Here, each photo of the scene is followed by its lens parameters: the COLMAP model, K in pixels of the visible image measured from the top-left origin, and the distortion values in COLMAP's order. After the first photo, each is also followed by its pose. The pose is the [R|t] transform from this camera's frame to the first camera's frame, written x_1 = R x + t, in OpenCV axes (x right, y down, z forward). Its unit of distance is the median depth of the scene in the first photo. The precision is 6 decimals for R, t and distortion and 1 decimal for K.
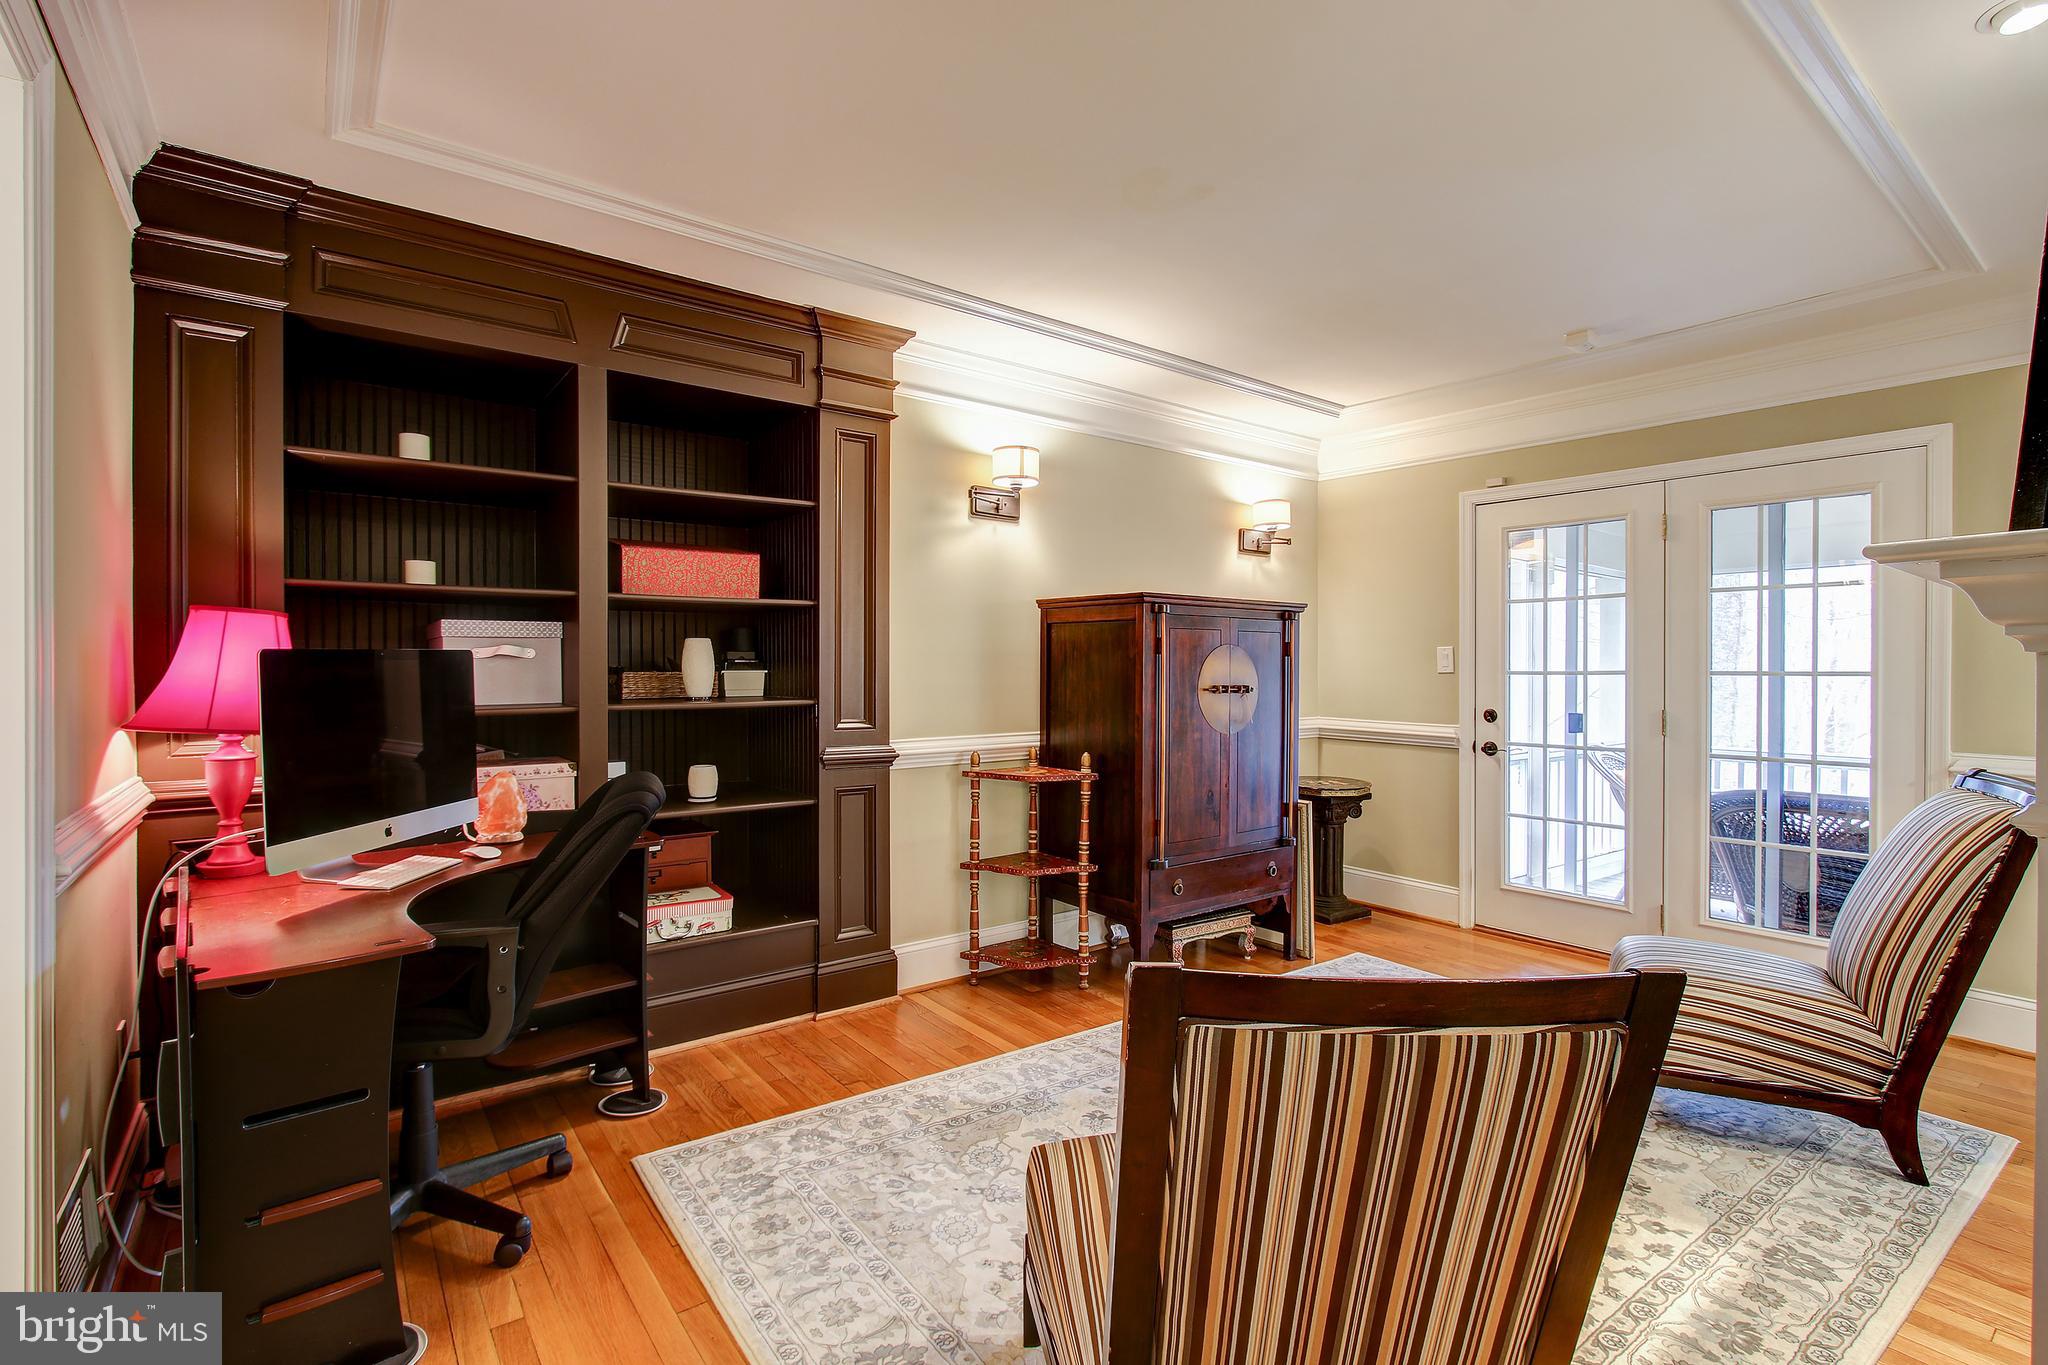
lens RADIAL K [[950.8, 0, 1019.6], [0, 950.8, 677.1], [0, 0, 1]] dist [-0.015543, 0.000590]
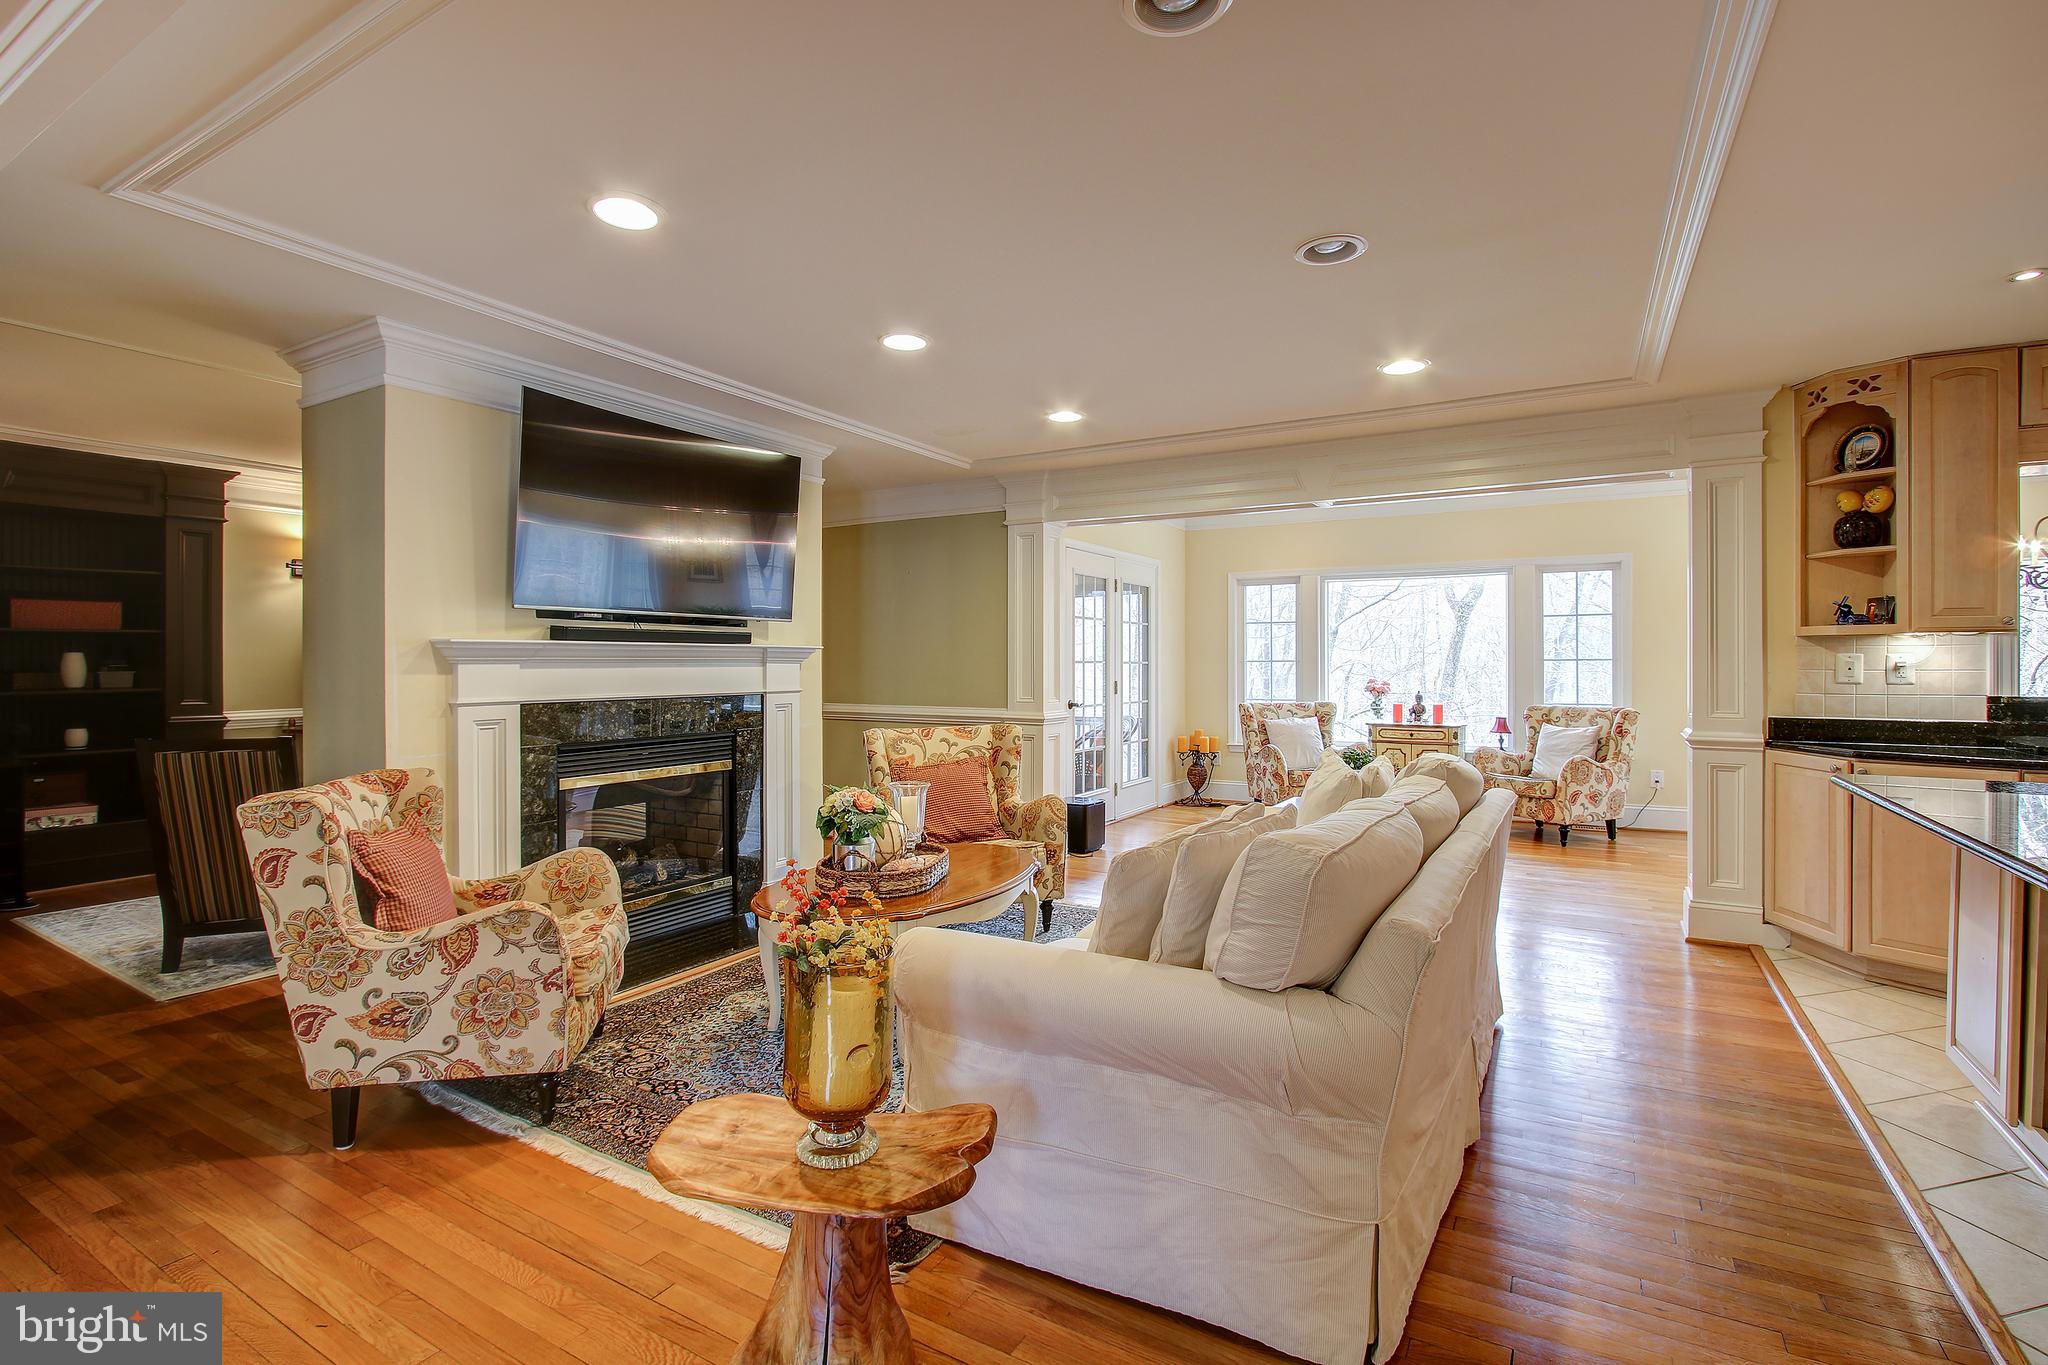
lens RADIAL K [[950.8, 0, 1021.9], [0, 950.8, 660.2], [0, 0, 1]] dist [-0.015543, 0.000590]
pose [[0.927091, 0.000222, 0.374837, 0.585966], [0.007357, 0.999796, -0.018789, 0.018209], [-0.374765, 0.020177, 0.926900, -1.142722]]
